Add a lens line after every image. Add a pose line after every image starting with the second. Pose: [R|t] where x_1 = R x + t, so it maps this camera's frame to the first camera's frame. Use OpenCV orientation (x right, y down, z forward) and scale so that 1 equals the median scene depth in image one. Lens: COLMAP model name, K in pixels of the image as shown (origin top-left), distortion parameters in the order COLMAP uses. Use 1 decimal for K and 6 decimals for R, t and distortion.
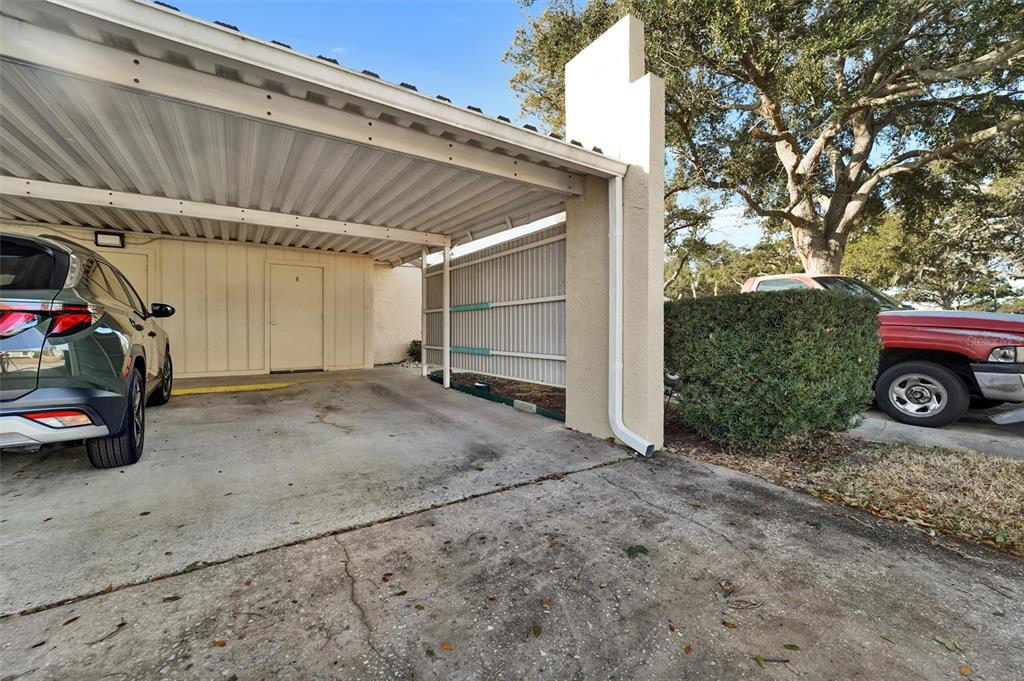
lens RADIAL K [[420.3, 0, 506.5], [0, 420.3, 349.7], [0, 0, 1]] dist [-0.000182, -0.000479]
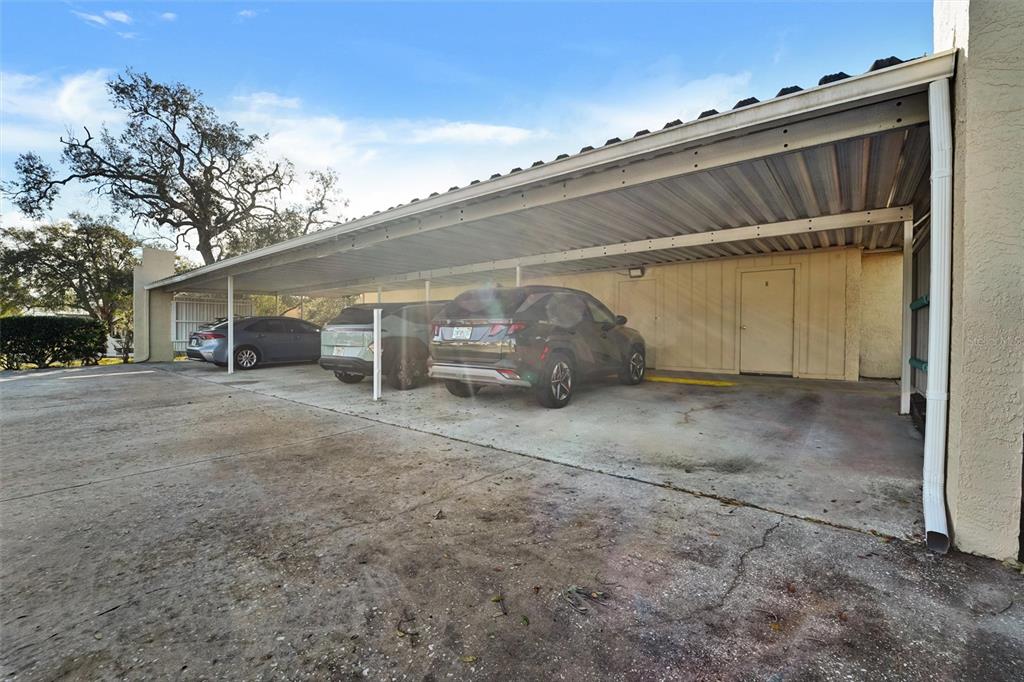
lens RADIAL K [[420.3, 0, 506.5], [0, 420.3, 350.2], [0, 0, 1]] dist [-0.000182, -0.000479]
pose [[0.299877, 0.040696, -0.953110, 0.898783], [-0.049312, 0.998415, 0.027116, -0.014985], [0.952703, 0.038868, 0.301408, 0.314494]]
